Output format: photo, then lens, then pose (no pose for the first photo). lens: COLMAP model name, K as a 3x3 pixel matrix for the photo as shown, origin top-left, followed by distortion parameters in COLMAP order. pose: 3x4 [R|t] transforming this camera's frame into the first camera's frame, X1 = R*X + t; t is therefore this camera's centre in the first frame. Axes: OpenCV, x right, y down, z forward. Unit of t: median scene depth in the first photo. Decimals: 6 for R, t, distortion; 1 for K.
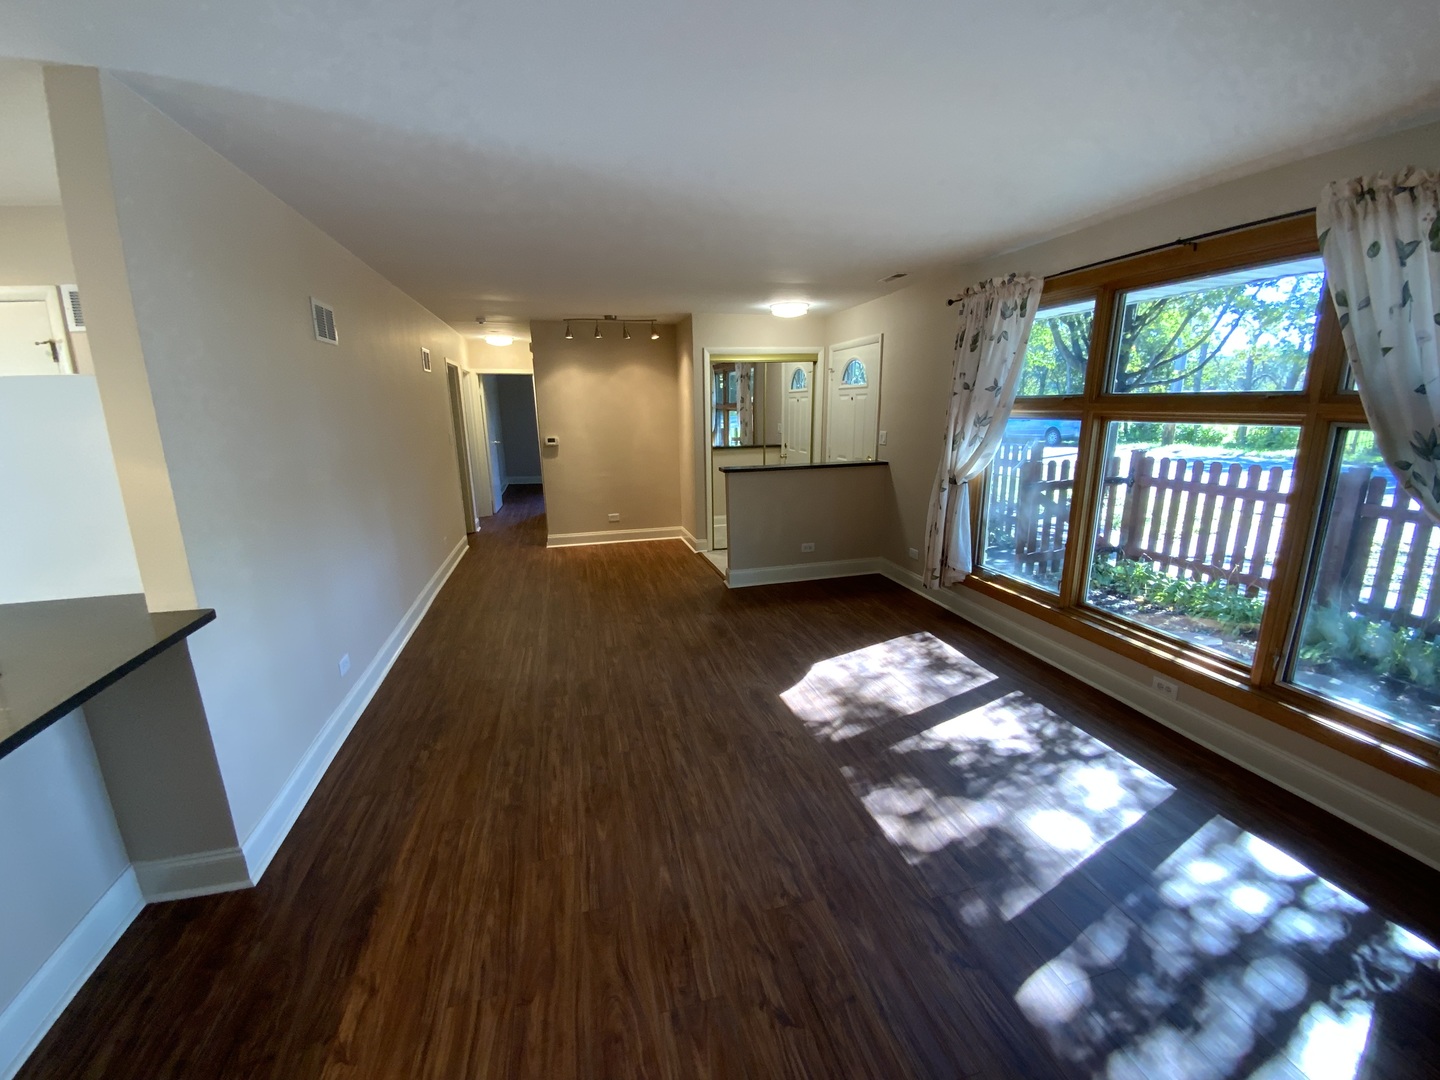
lens RADIAL K [[579.1, 0, 719.4], [0, 579.1, 543.3], [0, 0, 1]] dist [0.026238, -0.020248]
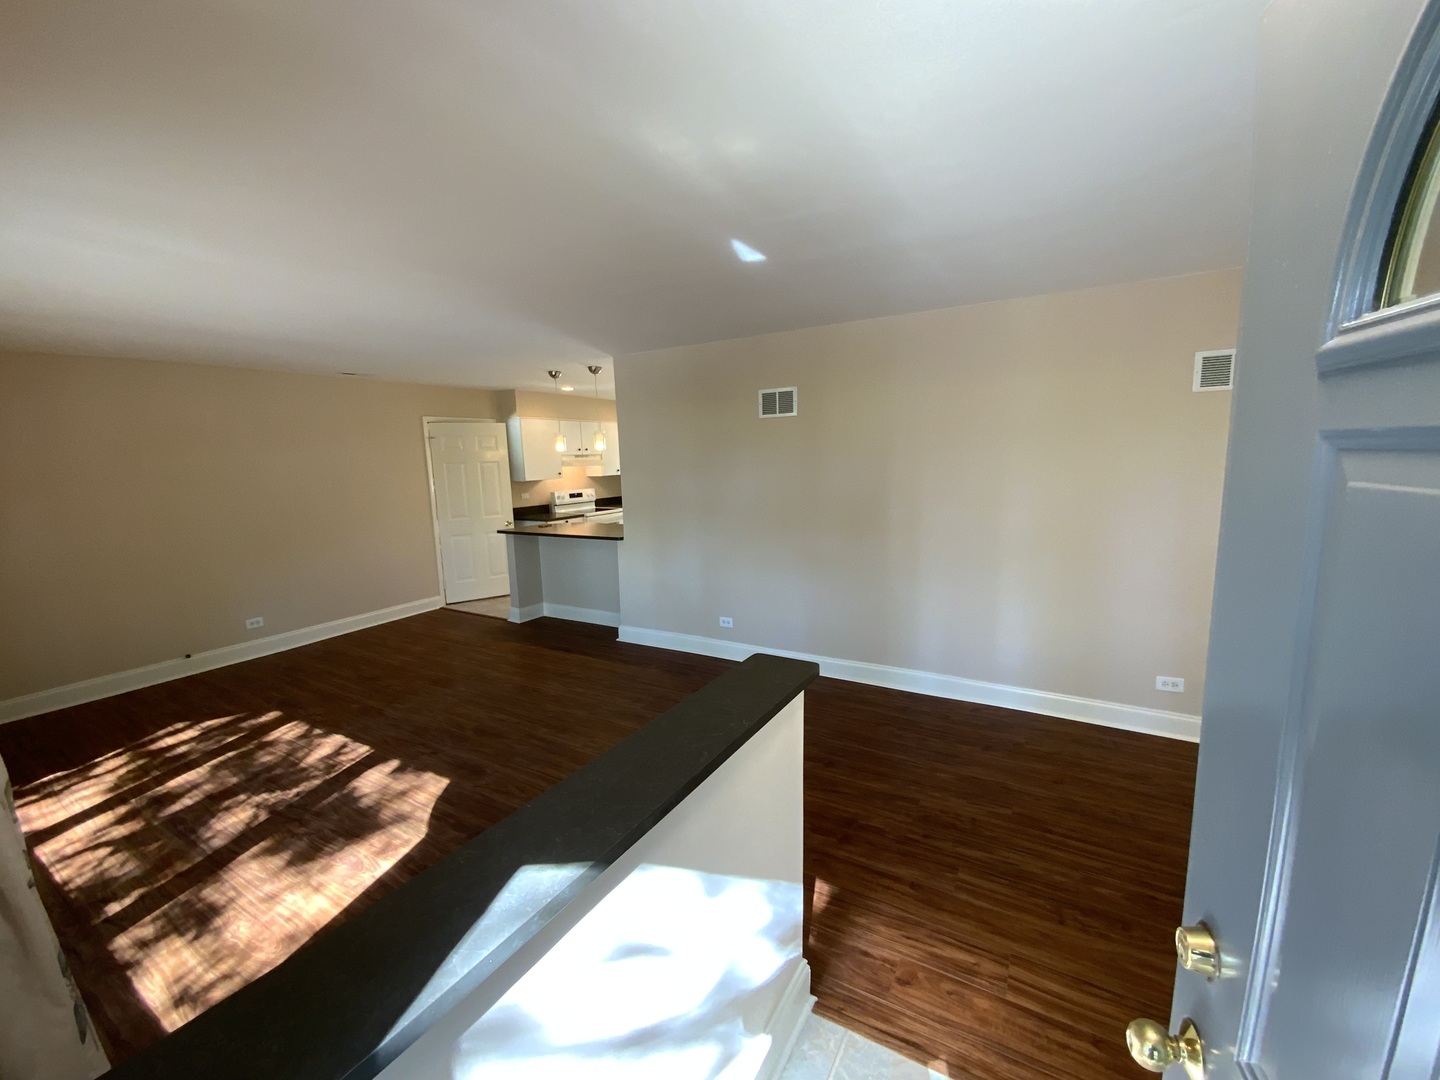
lens RADIAL K [[583.1, 0, 725.9], [0, 583.1, 542.0], [0, 0, 1]] dist [0.025304, -0.021321]
pose [[-0.709692, 0.139683, -0.690526, 0.338962], [-0.120018, 0.941850, 0.313871, -0.396060], [0.694214, 0.305627, -0.651658, 1.561117]]
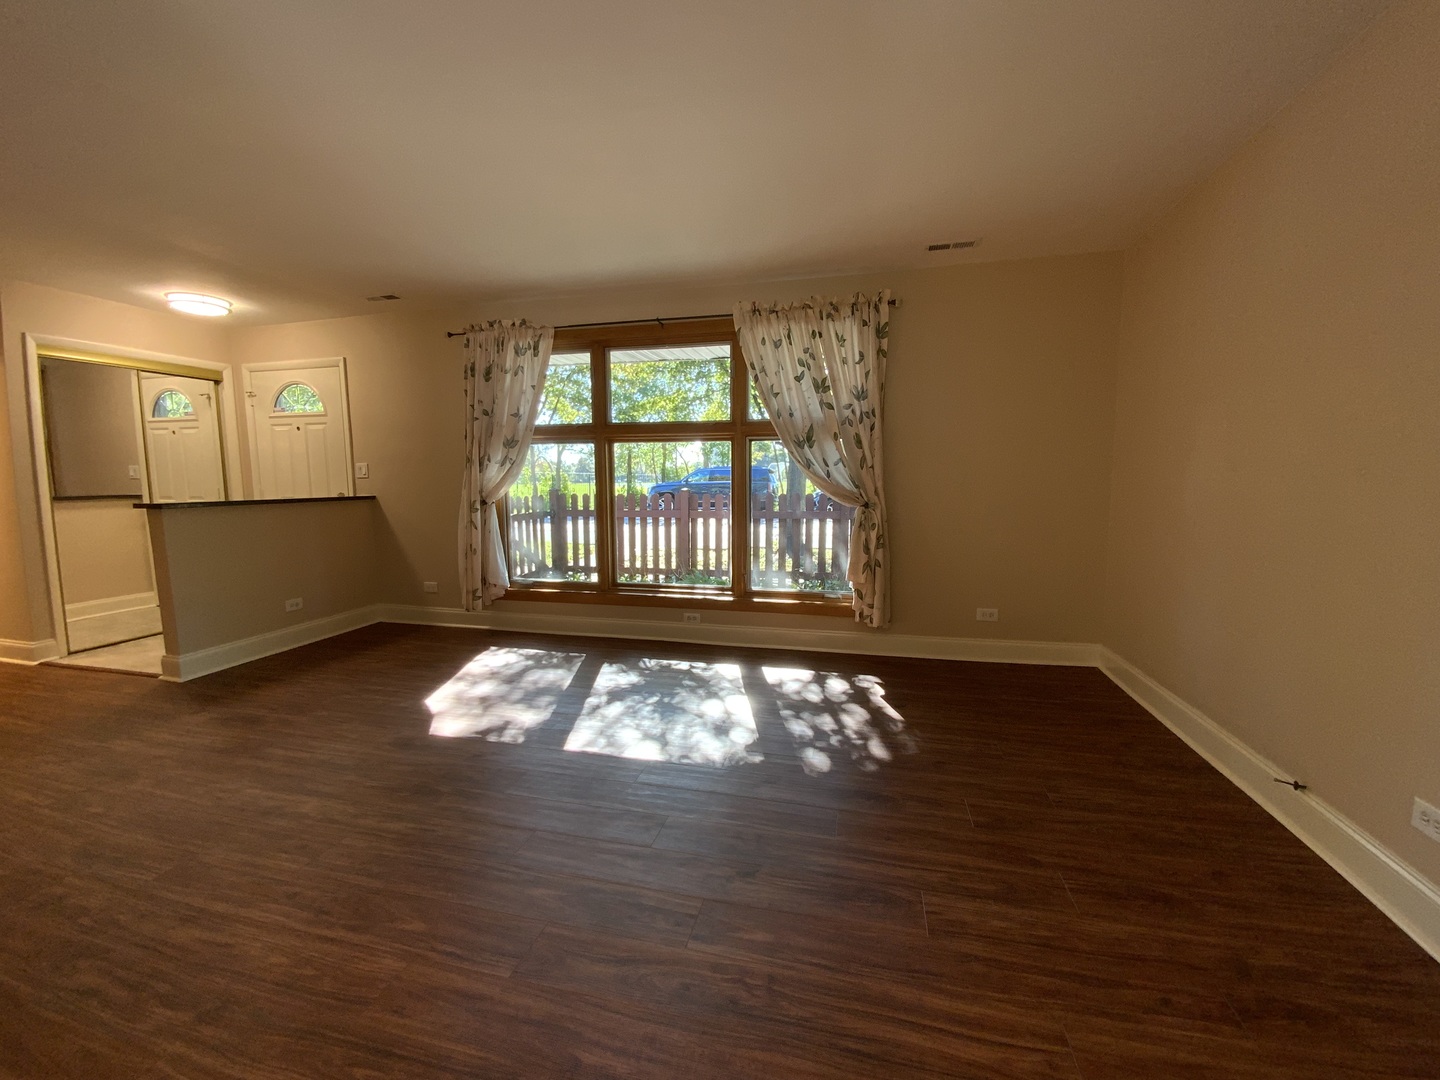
lens RADIAL K [[579.2, 0, 709.5], [0, 579.2, 559.0], [0, 0, 1]] dist [-0.001223, -0.000230]
pose [[0.487506, -0.107401, 0.866489, -0.345753], [0.199003, 0.979953, 0.009501, 0.071916], [-0.850138, 0.167802, 0.499106, 0.155963]]
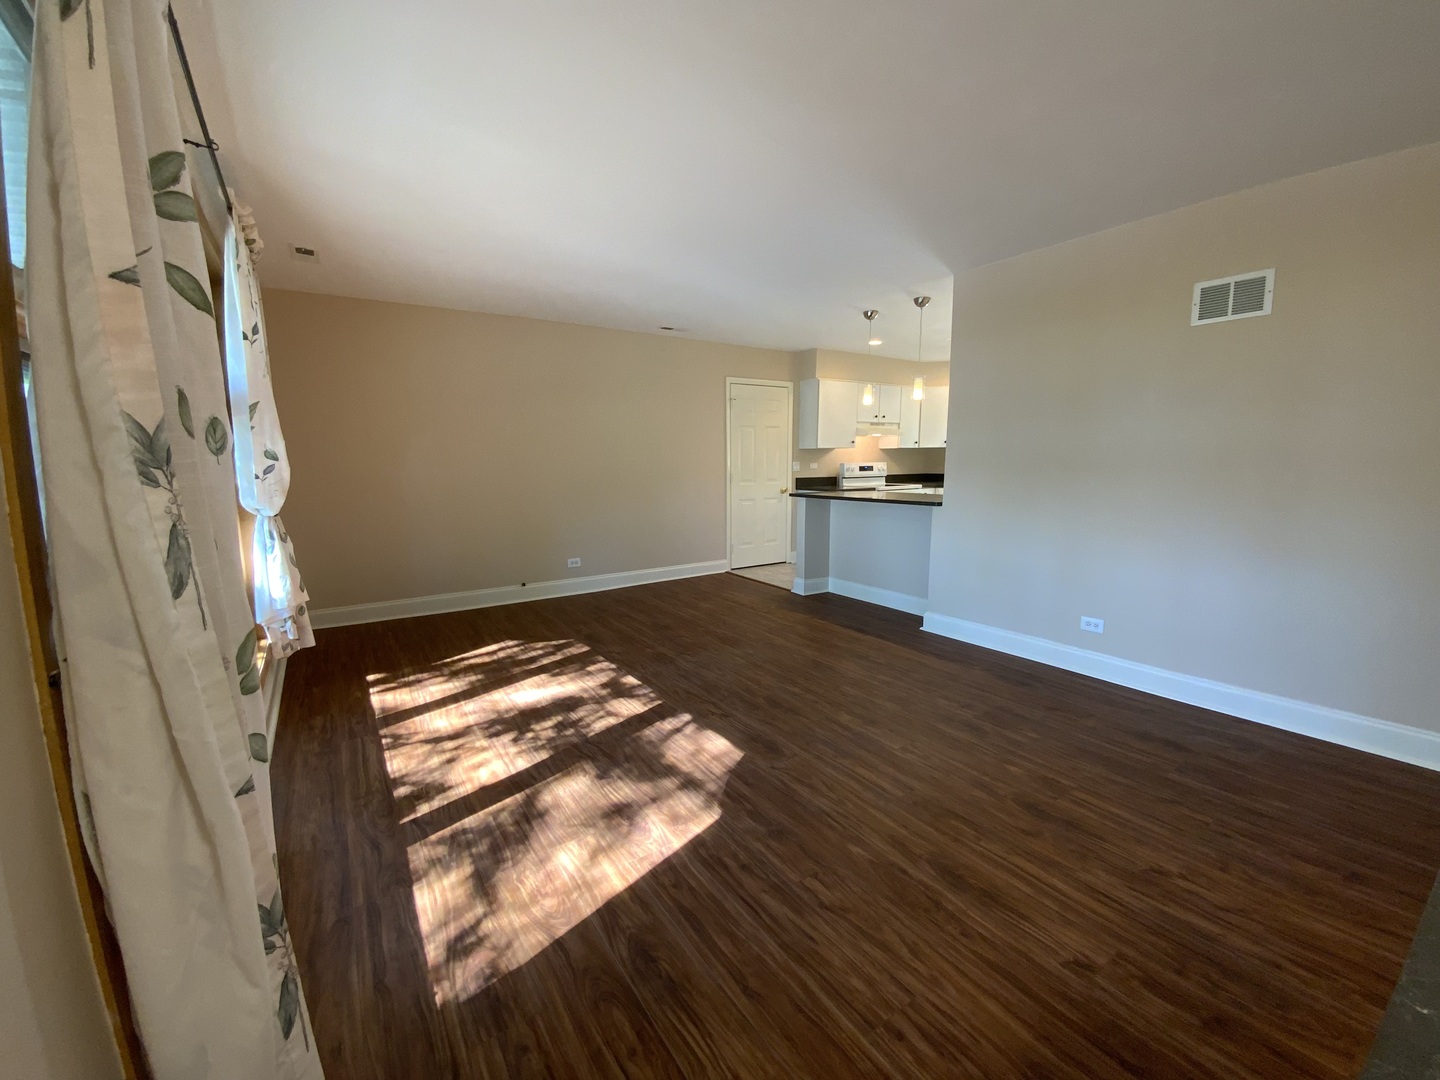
lens RADIAL K [[583.1, 0, 725.9], [0, 583.1, 542.0], [0, 0, 1]] dist [0.025304, -0.021321]
pose [[-0.942438, 0.064756, -0.328049, 0.318495], [-0.058278, 0.934244, 0.351841, -0.242470], [0.329262, 0.350706, -0.876694, 1.360494]]
